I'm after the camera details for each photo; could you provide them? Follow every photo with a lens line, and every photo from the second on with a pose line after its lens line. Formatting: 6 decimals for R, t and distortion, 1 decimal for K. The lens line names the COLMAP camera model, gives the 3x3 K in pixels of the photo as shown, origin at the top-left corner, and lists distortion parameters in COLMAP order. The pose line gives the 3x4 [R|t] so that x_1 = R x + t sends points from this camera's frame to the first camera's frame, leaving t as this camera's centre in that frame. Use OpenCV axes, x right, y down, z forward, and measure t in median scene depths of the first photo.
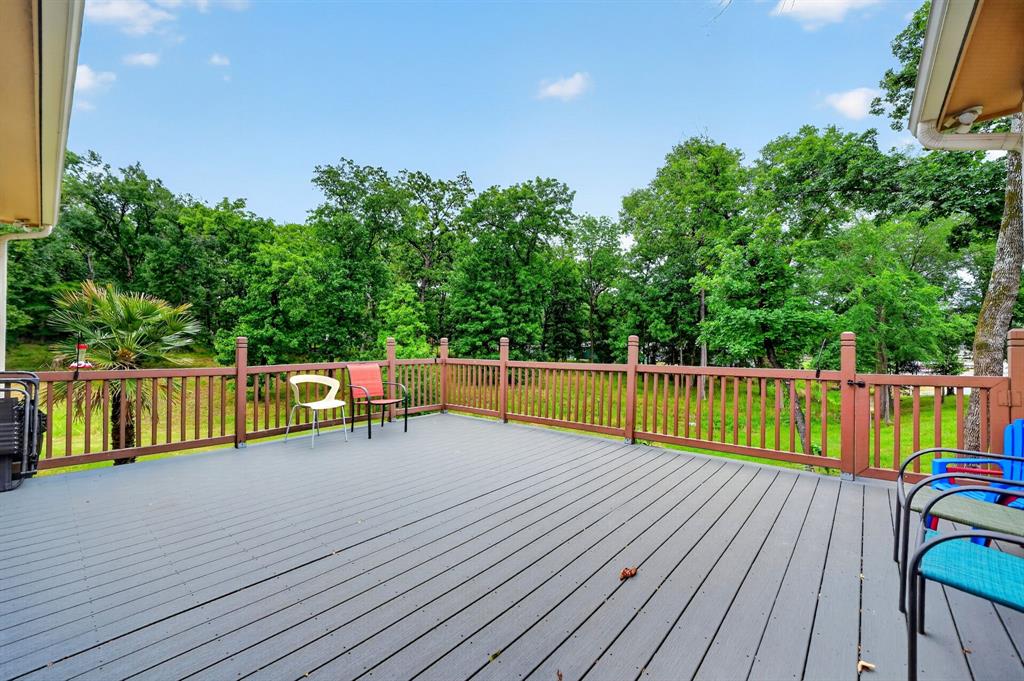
lens RADIAL K [[399.1, 0, 526.6], [0, 399.1, 344.5], [0, 0, 1]] dist [-0.010174, 0.002202]
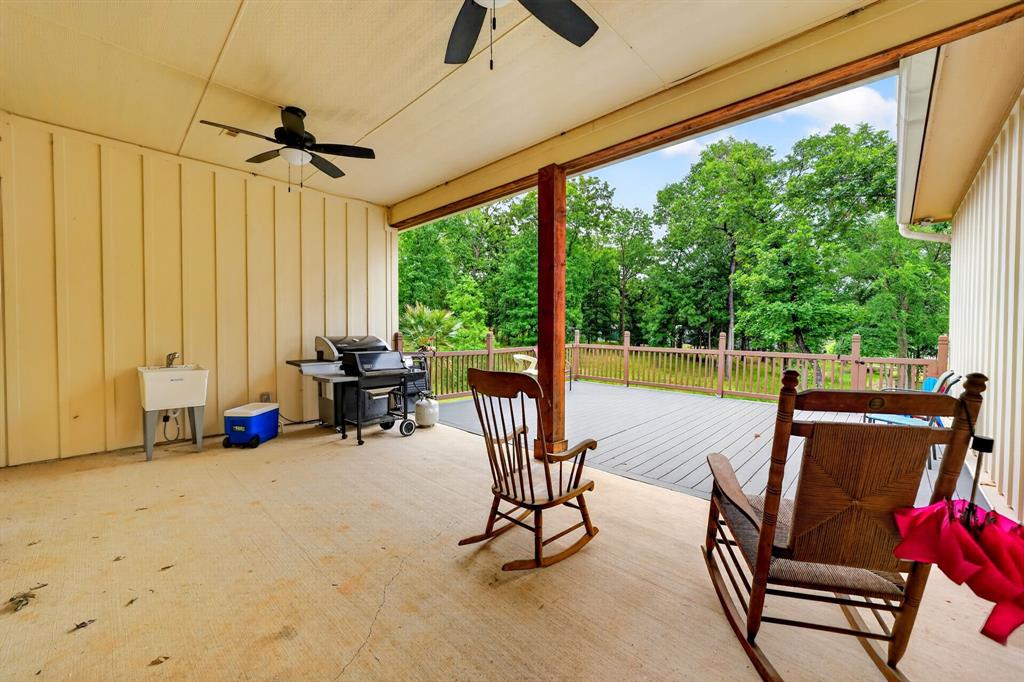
lens RADIAL K [[399.1, 0, 516.1], [0, 399.1, 339.9], [0, 0, 1]] dist [-0.010174, 0.002202]
pose [[0.998505, 0.007204, -0.054179, -0.089310], [-0.005122, 0.999247, 0.038464, -0.009102], [0.054415, -0.038129, 0.997790, -0.123747]]
